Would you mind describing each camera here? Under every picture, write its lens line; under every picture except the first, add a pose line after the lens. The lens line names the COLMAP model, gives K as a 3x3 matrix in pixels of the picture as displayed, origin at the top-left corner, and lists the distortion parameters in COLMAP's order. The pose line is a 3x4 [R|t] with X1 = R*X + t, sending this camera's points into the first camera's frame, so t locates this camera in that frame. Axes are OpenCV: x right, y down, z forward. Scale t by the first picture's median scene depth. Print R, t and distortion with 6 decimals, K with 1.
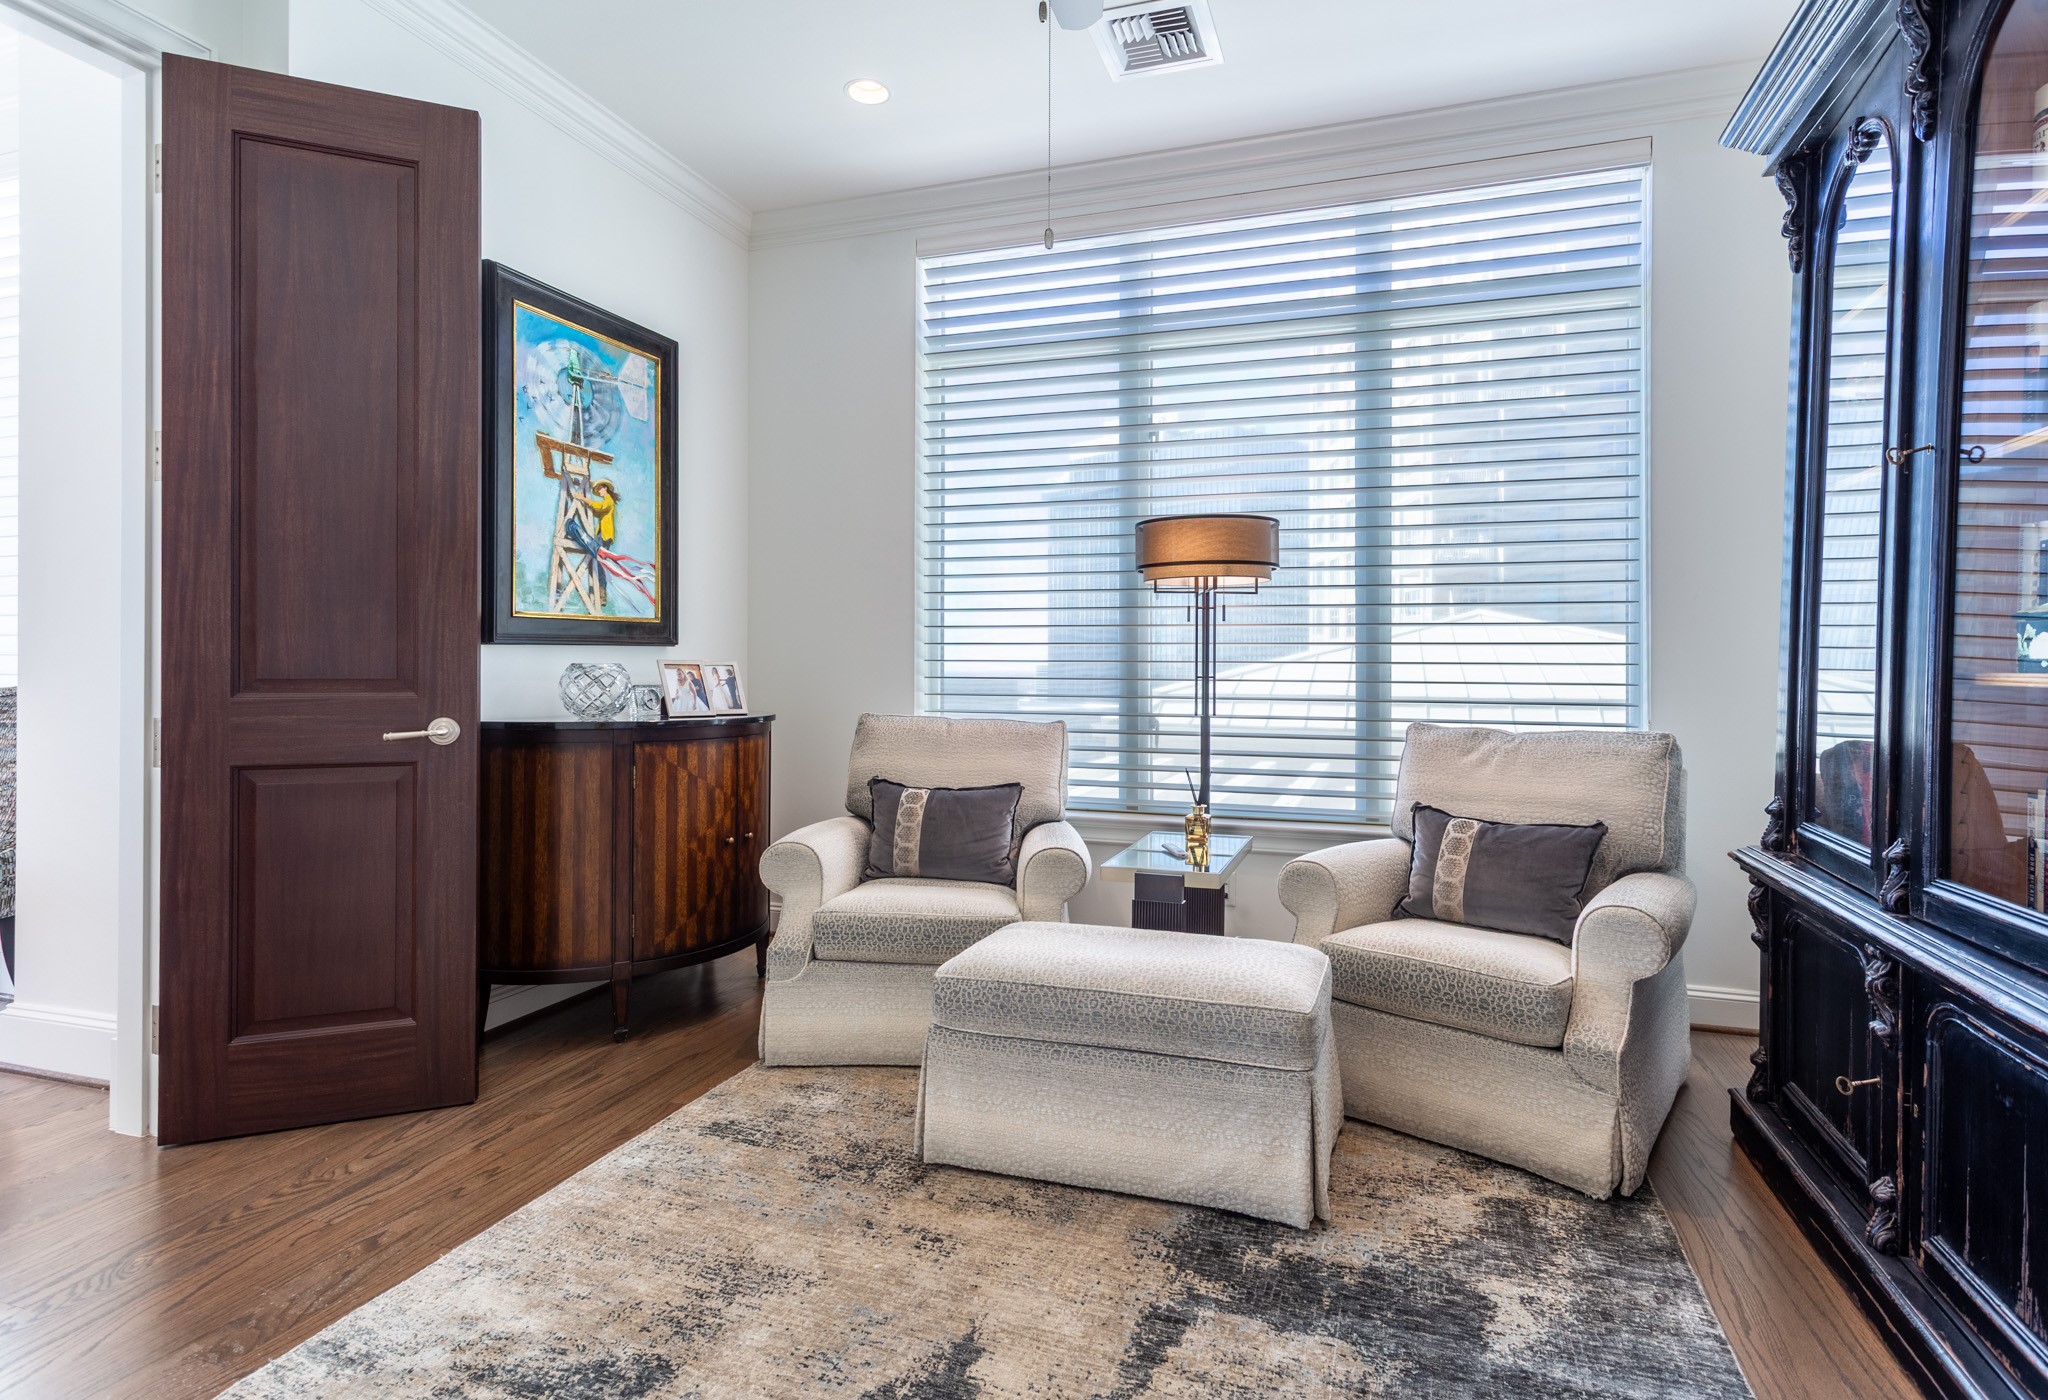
lens RADIAL K [[1008.8, 0, 1089.2], [0, 1008.8, 671.4], [0, 0, 1]] dist [0.005079, 0.000435]
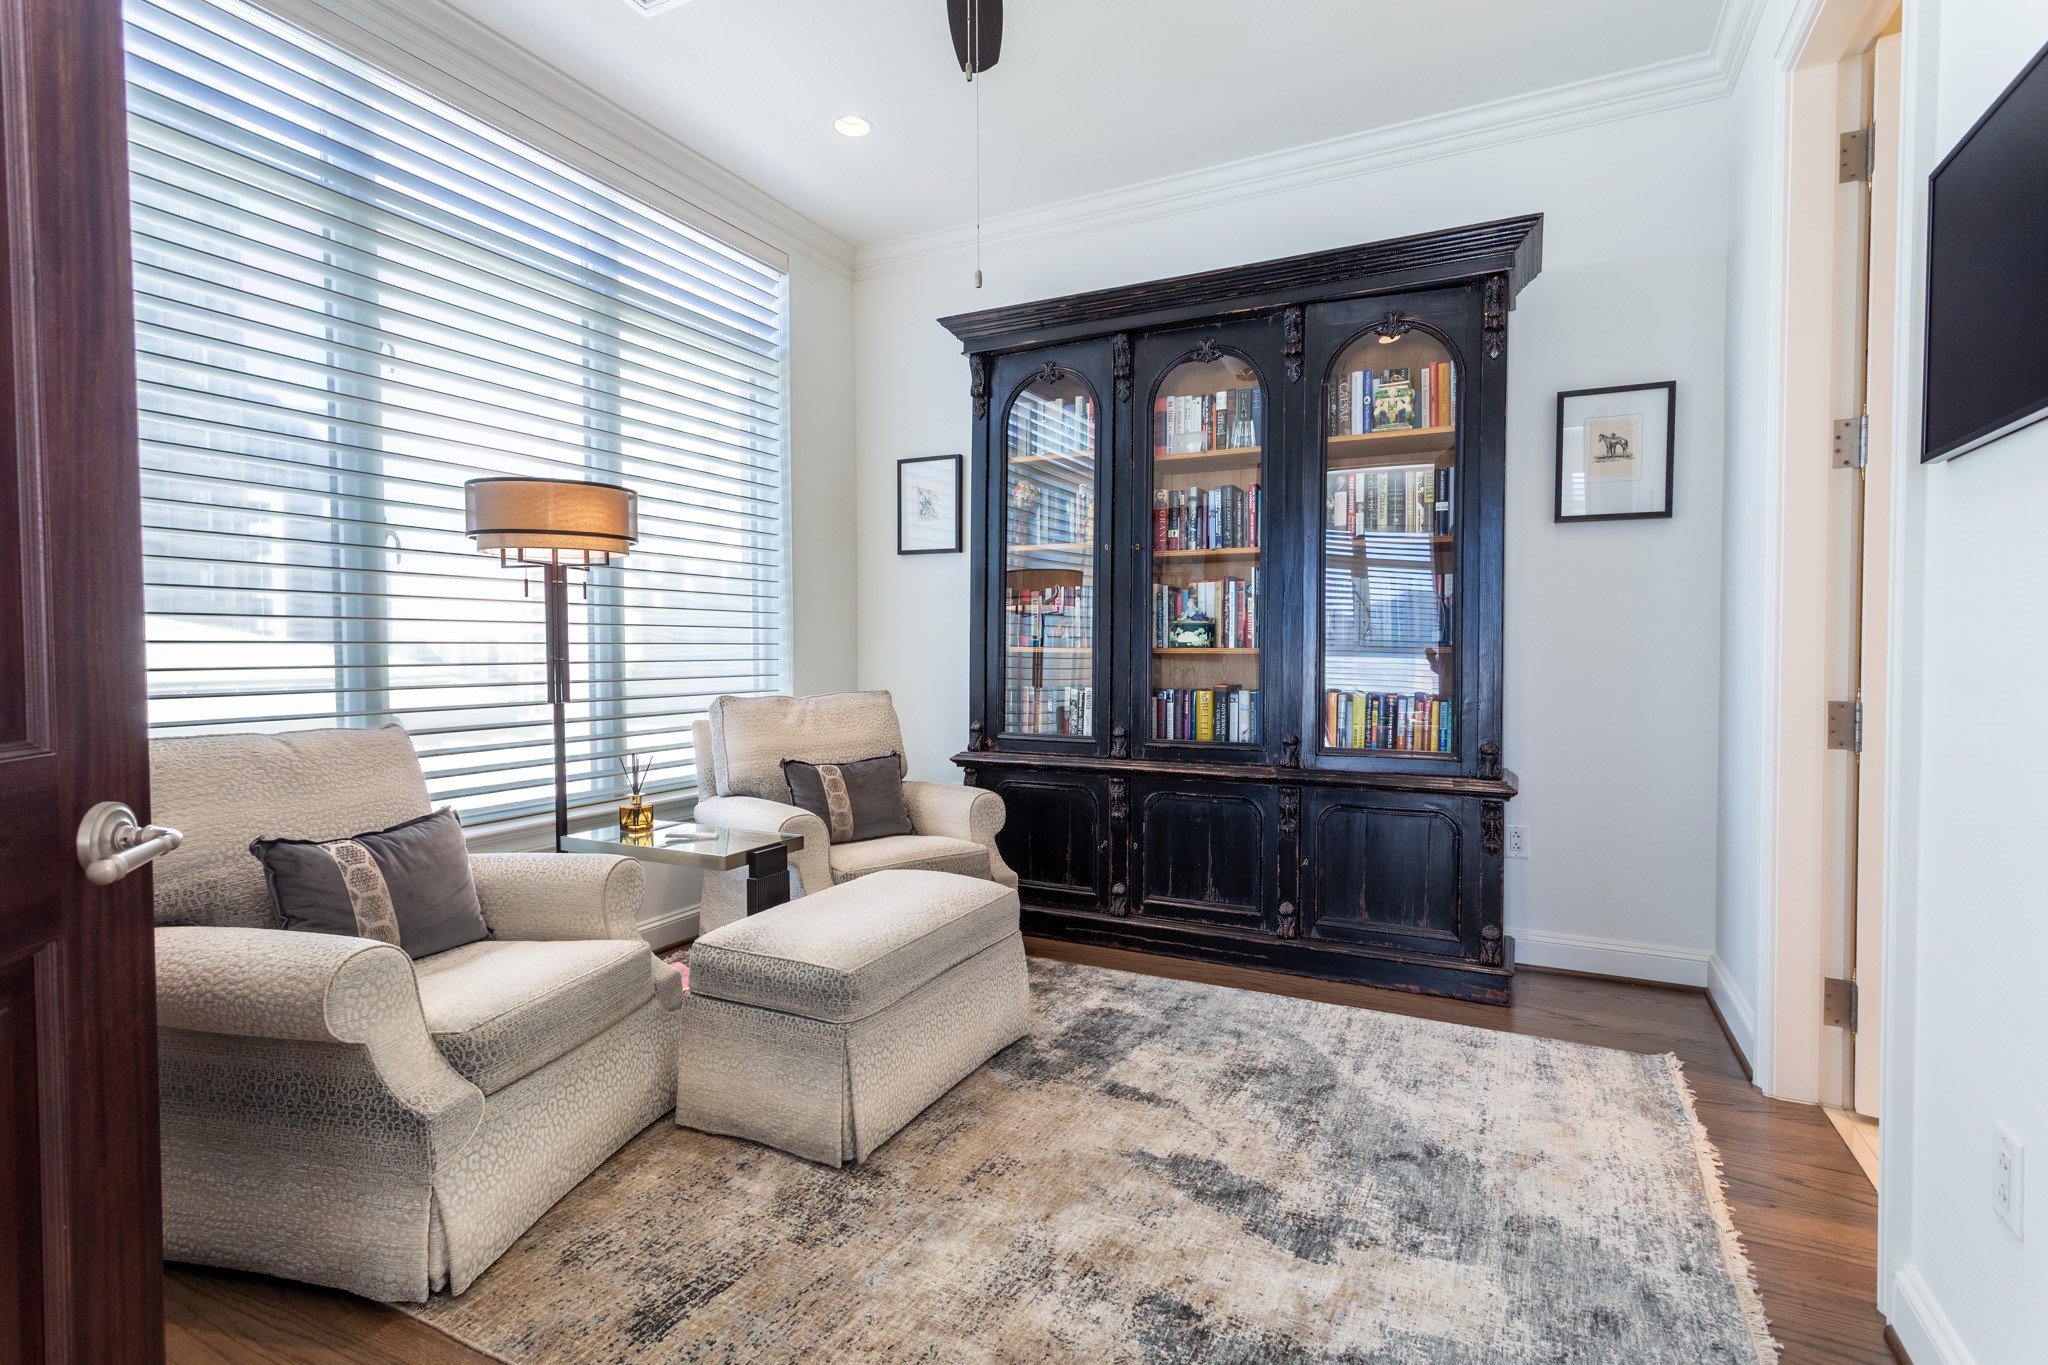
lens RADIAL K [[979.7, 0, 1031.8], [0, 979.7, 670.8], [0, 0, 1]] dist [0.000205, 0.003753]
pose [[0.162413, -0.026741, 0.986361, -1.193583], [0.004882, 0.999642, 0.026297, -0.006245], [-0.986711, 0.000545, 0.162485, 0.789168]]
